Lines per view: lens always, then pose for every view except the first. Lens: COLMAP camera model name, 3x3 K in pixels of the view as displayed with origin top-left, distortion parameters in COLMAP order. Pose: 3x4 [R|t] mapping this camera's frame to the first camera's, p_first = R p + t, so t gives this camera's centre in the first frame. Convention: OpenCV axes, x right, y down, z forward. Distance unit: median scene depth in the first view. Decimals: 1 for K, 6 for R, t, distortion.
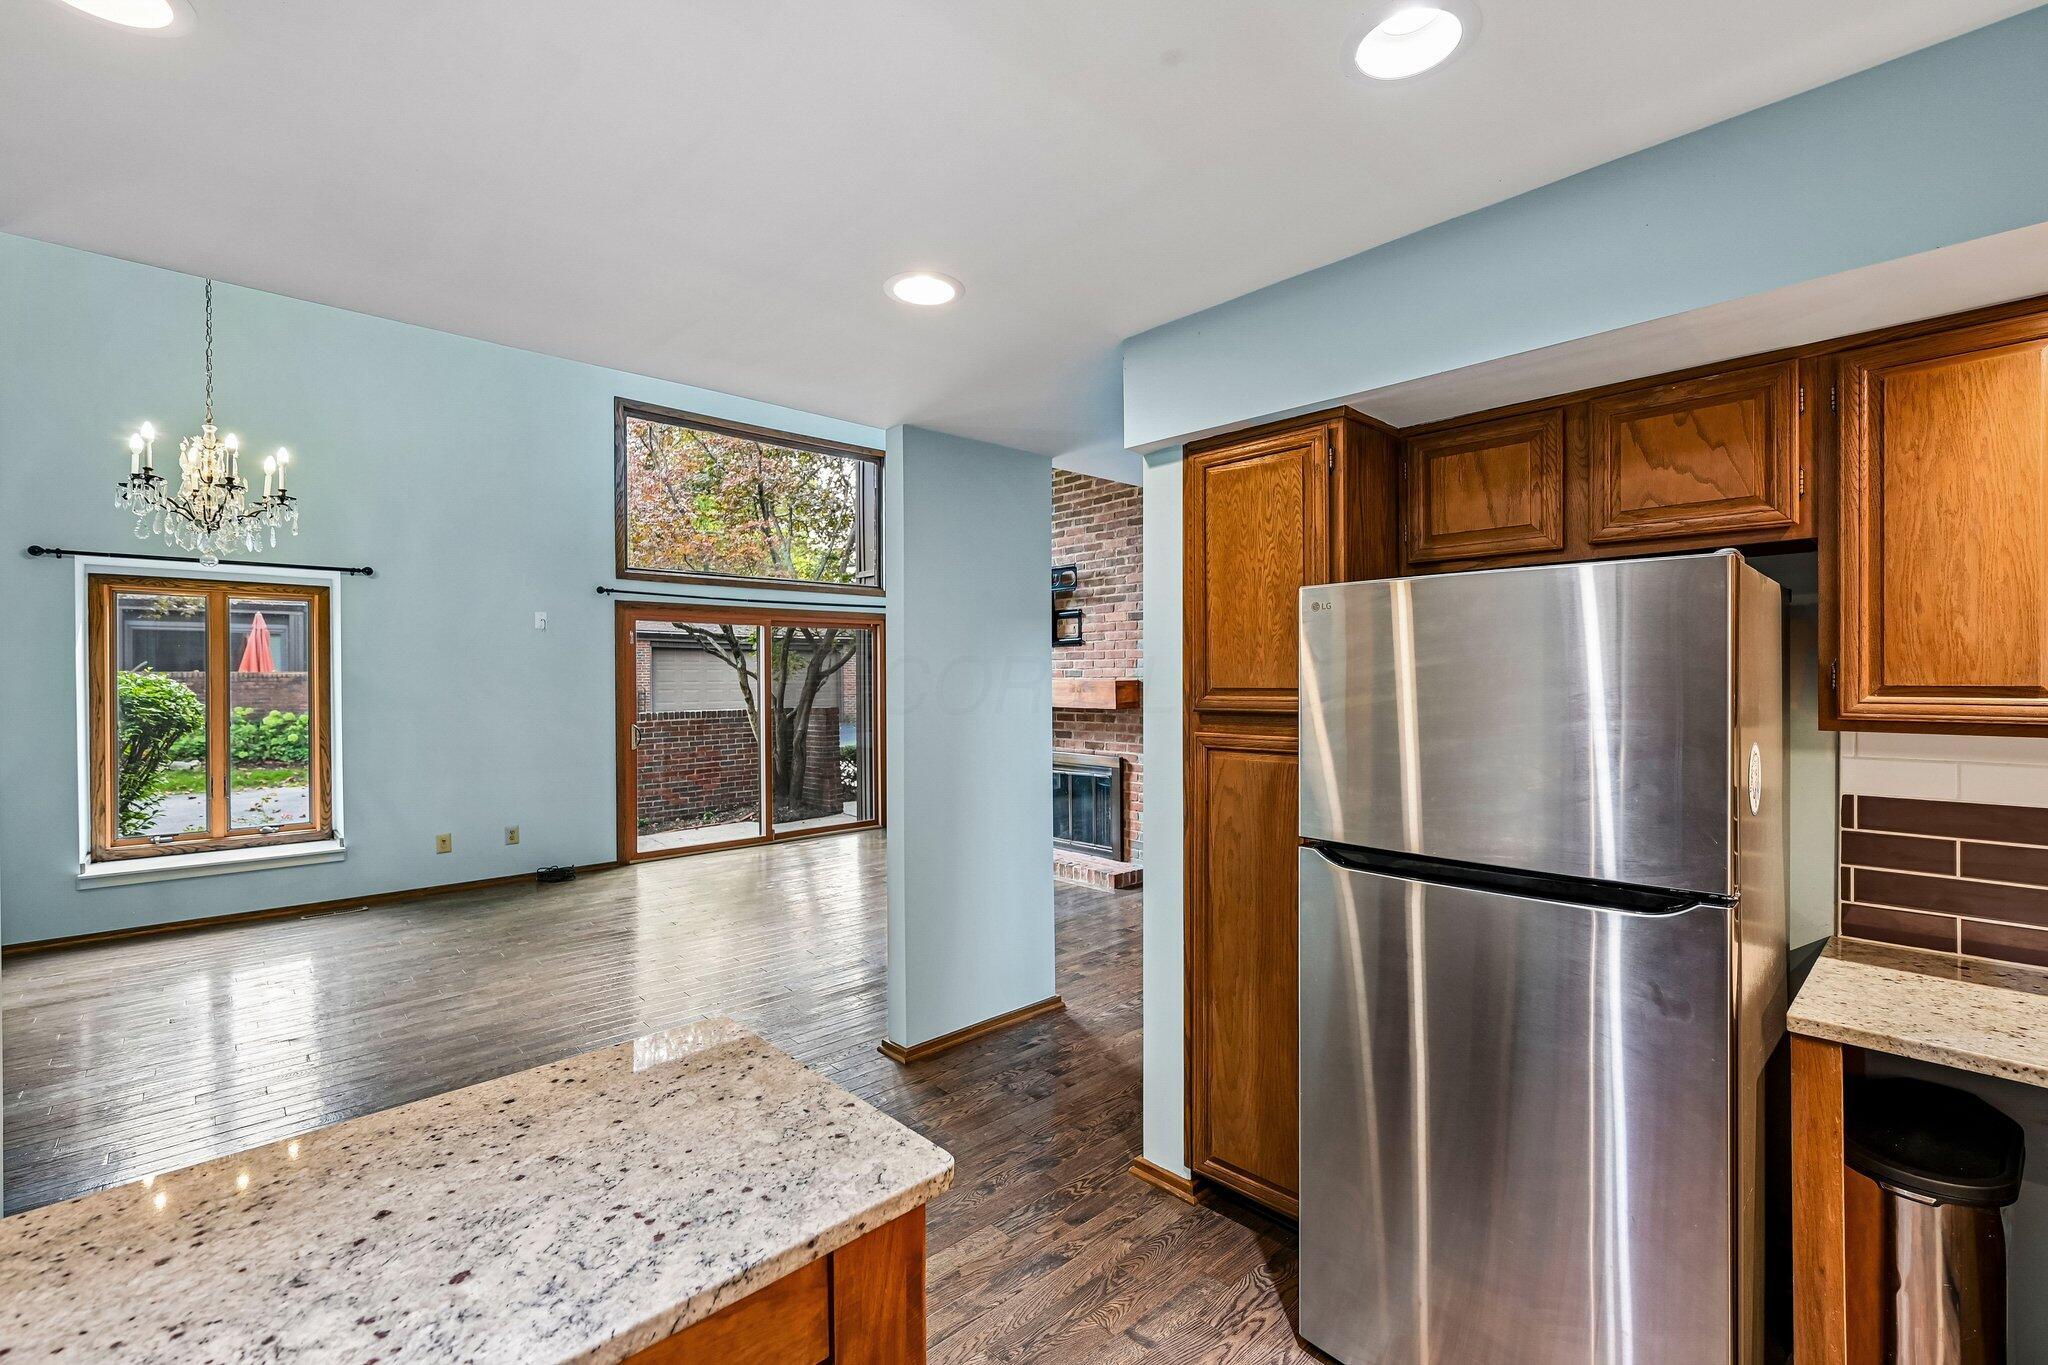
lens RADIAL K [[885.8, 0, 1025.0], [0, 885.8, 682.6], [0, 0, 1]] dist [-0.000770, 0.000238]
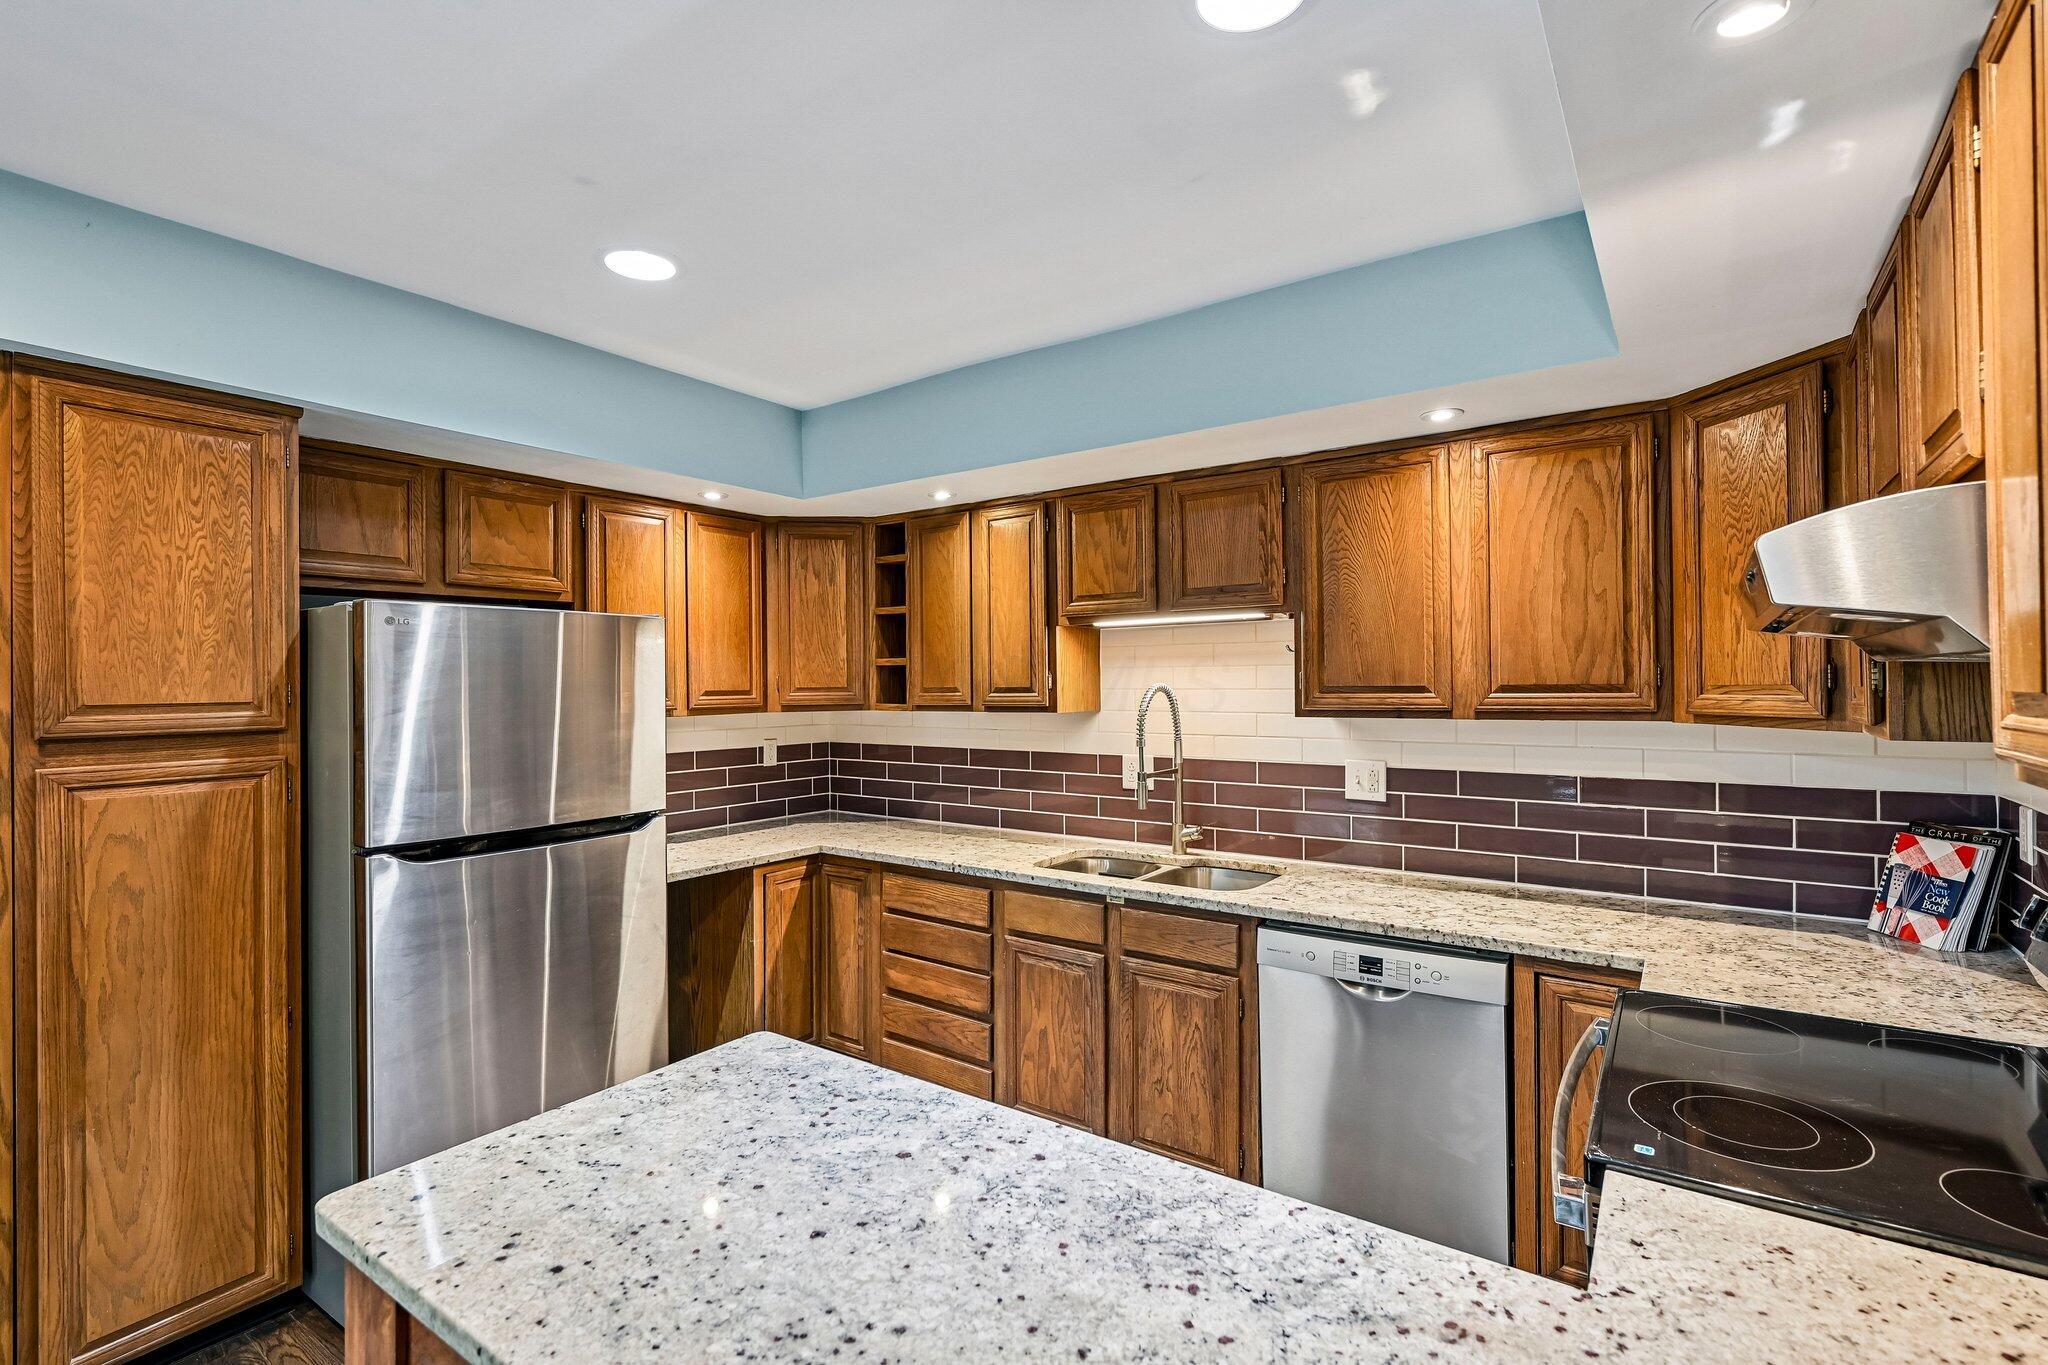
lens RADIAL K [[938.9, 0, 1025.7], [0, 938.9, 677.7], [0, 0, 1]] dist [-0.000722, -0.000150]
pose [[-0.196666, 0.009166, 0.980428, -0.862360], [0.014171, 0.999878, -0.006505, -0.000972], [-0.980368, 0.012614, -0.196772, 0.467877]]
